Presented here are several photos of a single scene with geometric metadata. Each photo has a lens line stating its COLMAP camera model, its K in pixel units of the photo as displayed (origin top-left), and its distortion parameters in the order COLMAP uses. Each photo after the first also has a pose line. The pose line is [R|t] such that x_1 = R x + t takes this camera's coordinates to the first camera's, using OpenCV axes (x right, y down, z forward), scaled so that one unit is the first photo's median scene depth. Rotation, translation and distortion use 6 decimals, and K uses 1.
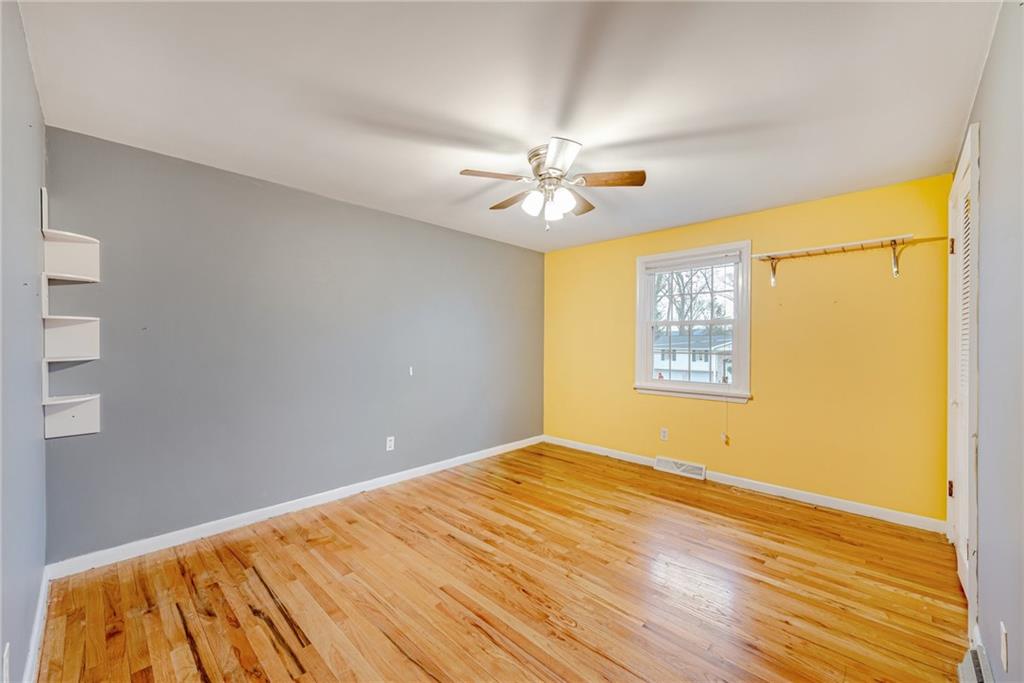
lens RADIAL K [[404.3, 0, 512.0], [0, 404.3, 341.5], [0, 0, 1]] dist [0.002170, 0.000048]
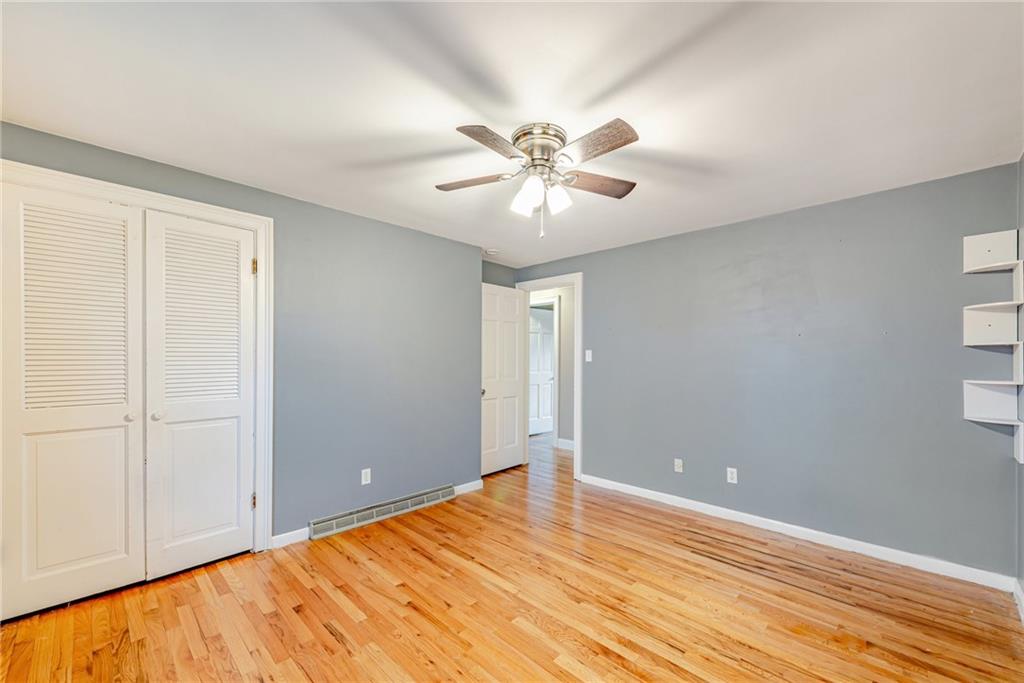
lens RADIAL K [[415.3, 0, 512.8], [0, 415.3, 356.3], [0, 0, 1]] dist [0.001492, 0.000009]
pose [[-0.999926, -0.009722, 0.007267, 0.159272], [-0.009713, 0.999952, 0.001339, -0.015174], [-0.007280, 0.001268, -0.999973, 2.123465]]
